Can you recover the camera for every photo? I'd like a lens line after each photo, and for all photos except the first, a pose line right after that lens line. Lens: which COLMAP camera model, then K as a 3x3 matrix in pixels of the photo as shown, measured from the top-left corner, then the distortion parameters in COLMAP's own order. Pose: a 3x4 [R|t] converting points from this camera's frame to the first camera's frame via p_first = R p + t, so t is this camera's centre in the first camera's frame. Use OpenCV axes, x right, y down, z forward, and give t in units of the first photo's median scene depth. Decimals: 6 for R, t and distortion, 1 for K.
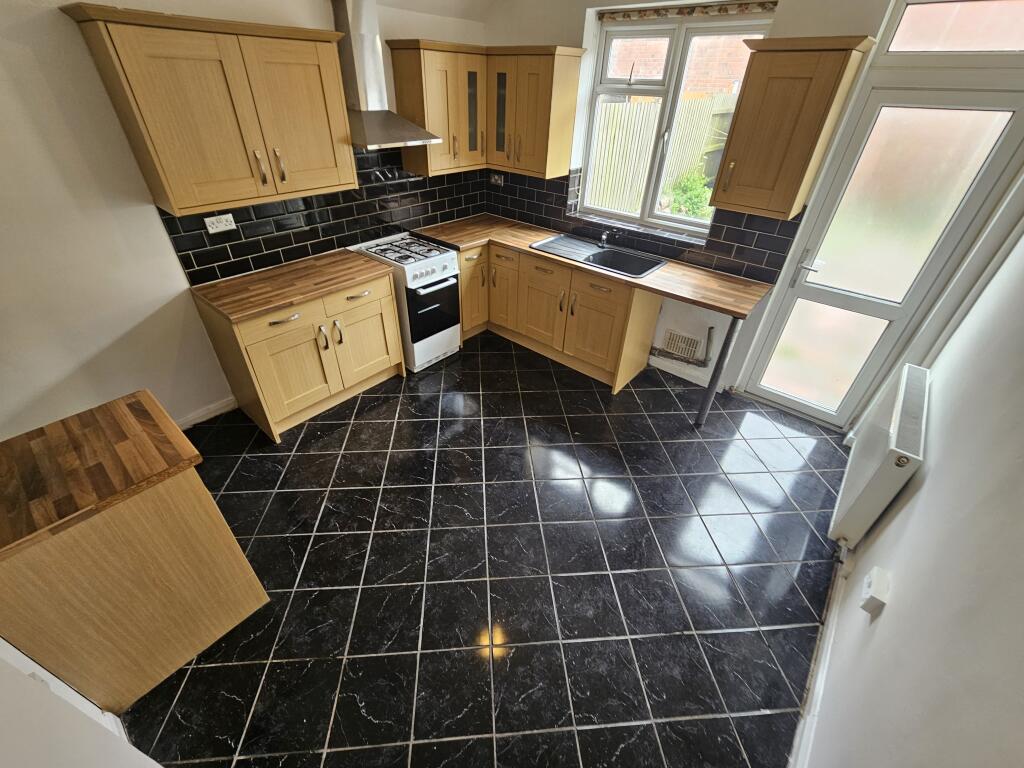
lens RADIAL K [[419.6, 0, 504.1], [0, 419.6, 374.1], [0, 0, 1]] dist [0.000613, 0.000594]
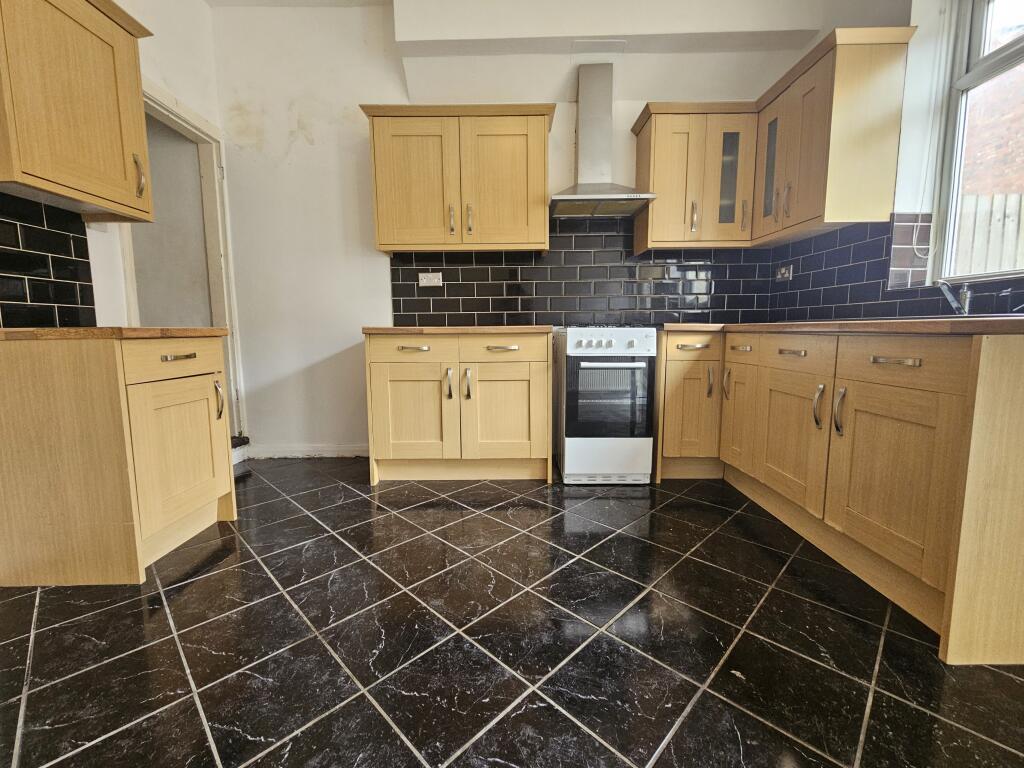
lens RADIAL K [[430.3, 0, 515.4], [0, 430.3, 379.6], [0, 0, 1]] dist [0.001243, 0.000305]
pose [[0.662430, 0.060226, -0.746699, 0.294824], [-0.404125, 0.868013, -0.288507, 0.097506], [0.630769, 0.492875, 0.599337, 0.475978]]
